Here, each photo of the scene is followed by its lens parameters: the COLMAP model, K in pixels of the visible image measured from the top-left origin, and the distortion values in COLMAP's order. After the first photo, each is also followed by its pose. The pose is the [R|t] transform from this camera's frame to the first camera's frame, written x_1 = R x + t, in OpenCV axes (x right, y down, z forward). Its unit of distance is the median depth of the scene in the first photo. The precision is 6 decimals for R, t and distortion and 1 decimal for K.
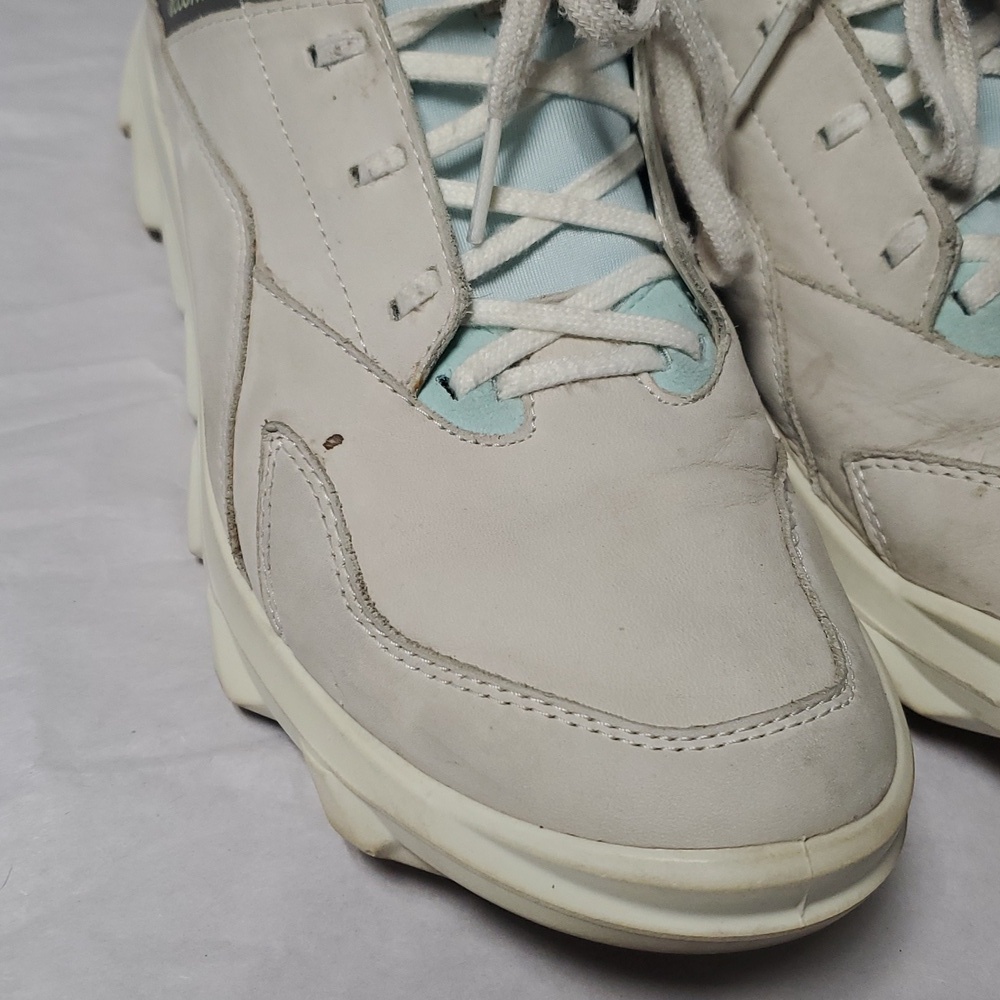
lens RADIAL K [[1597.6, 0, 500.0], [0, 1597.6, 500.0], [0, 0, 1]] dist [0.551921, -3.489983]
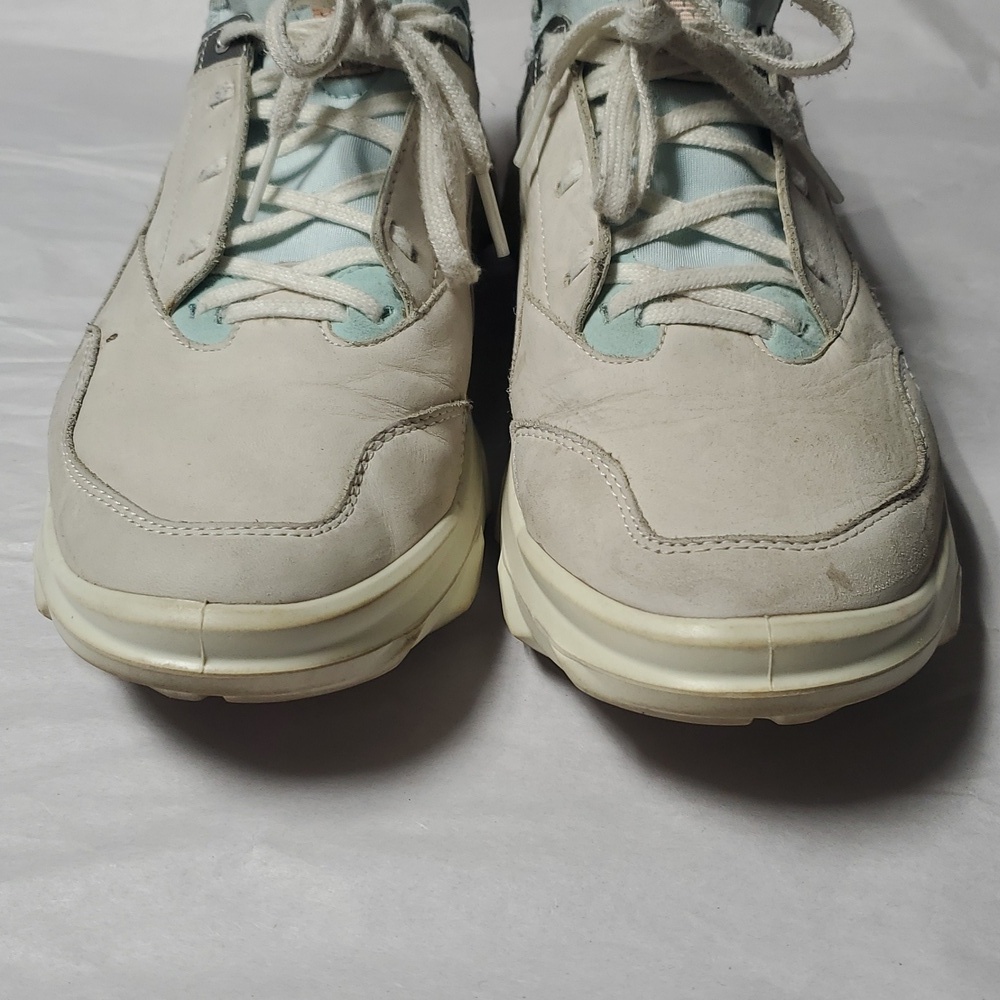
lens RADIAL K [[1597.6, 0, 500.0], [0, 1597.6, 500.0], [0, 0, 1]] dist [0.551921, -3.489983]
pose [[0.887726, 0.143050, -0.437583, 0.818612], [-0.215572, 0.969018, -0.120551, 0.194838], [0.406781, 0.201347, 0.891060, -0.114230]]
